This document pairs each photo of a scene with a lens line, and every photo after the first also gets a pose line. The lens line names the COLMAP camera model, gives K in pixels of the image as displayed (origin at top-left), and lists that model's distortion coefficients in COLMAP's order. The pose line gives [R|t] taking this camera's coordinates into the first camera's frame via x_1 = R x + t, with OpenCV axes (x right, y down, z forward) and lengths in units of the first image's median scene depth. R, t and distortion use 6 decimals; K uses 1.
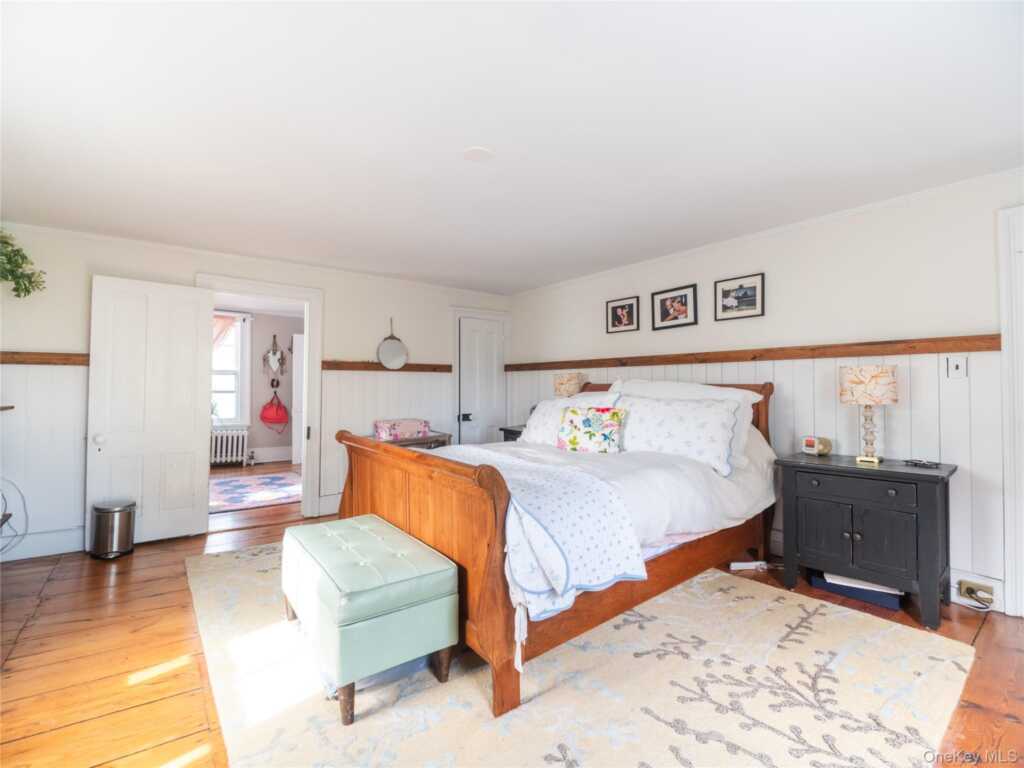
lens RADIAL K [[456.8, 0, 508.3], [0, 456.8, 381.6], [0, 0, 1]] dist [0.008718, -0.007944]
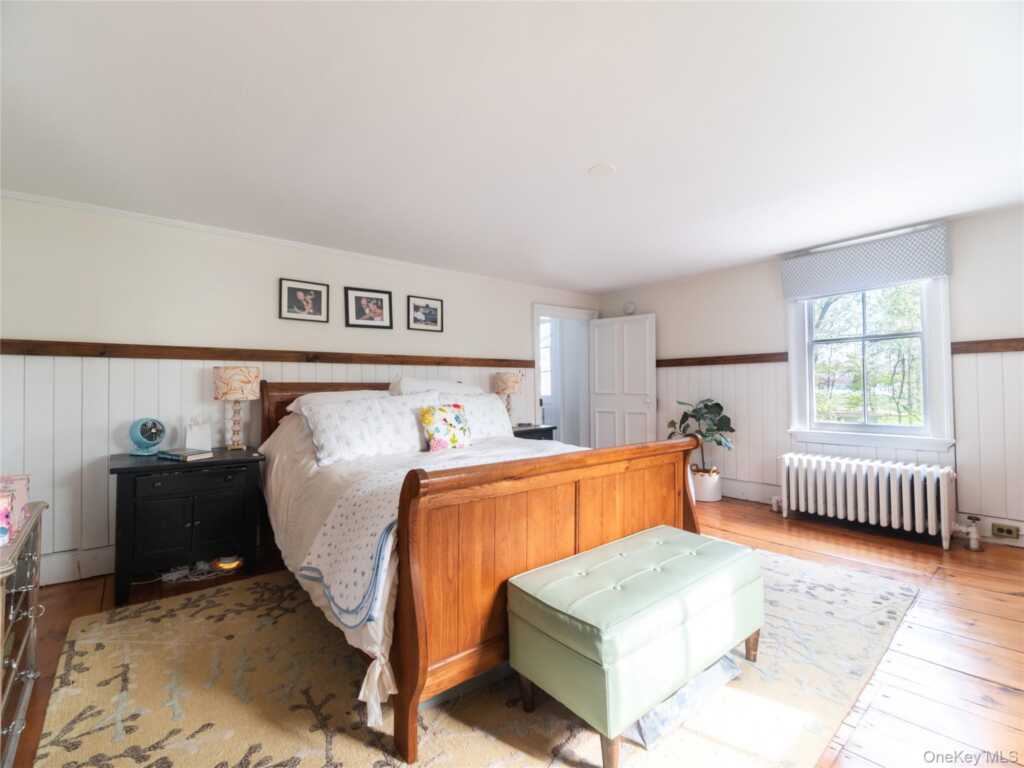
lens RADIAL K [[456.8, 0, 508.3], [0, 456.8, 381.6], [0, 0, 1]] dist [0.008718, -0.007944]
pose [[-0.027910, 0.013729, 0.999516, -0.672559], [0.000042, 0.999906, -0.013733, 0.016239], [-0.999610, -0.000341, -0.027908, 0.729499]]
